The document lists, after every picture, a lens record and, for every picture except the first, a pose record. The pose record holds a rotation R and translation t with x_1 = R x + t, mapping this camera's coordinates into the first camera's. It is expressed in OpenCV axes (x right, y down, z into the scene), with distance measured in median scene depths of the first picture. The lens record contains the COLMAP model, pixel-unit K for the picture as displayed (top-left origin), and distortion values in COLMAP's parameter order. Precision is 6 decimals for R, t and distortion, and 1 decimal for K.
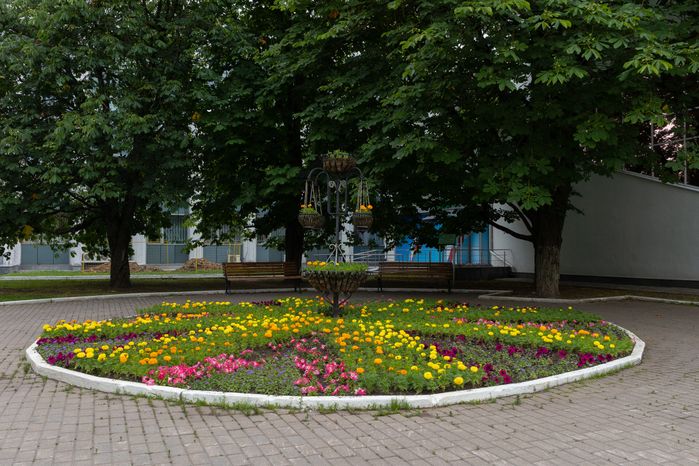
lens RADIAL K [[612.9, 0, 349.5], [0, 612.9, 233.0], [0, 0, 1]] dist [-0.010171, 0.001330]
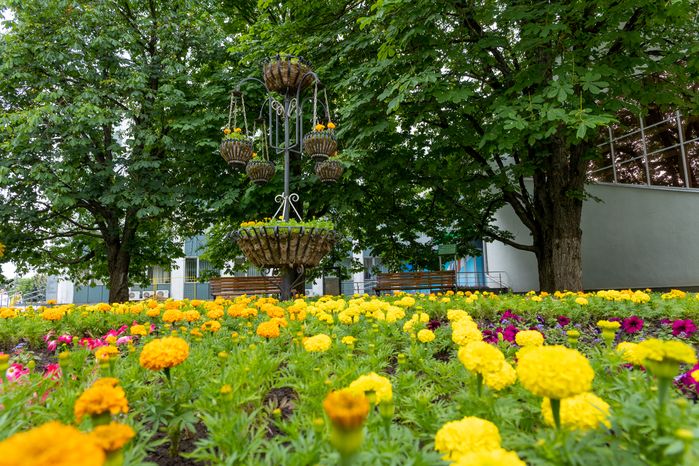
lens RADIAL K [[471.2, 0, 349.5], [0, 471.2, 233.0], [0, 0, 1]] dist [0.000442, -0.001304]
pose [[0.998881, -0.035239, -0.031533, 0.029060], [0.031822, 0.994177, -0.102957, 0.053211], [0.034977, 0.101838, 0.994186, 0.241512]]
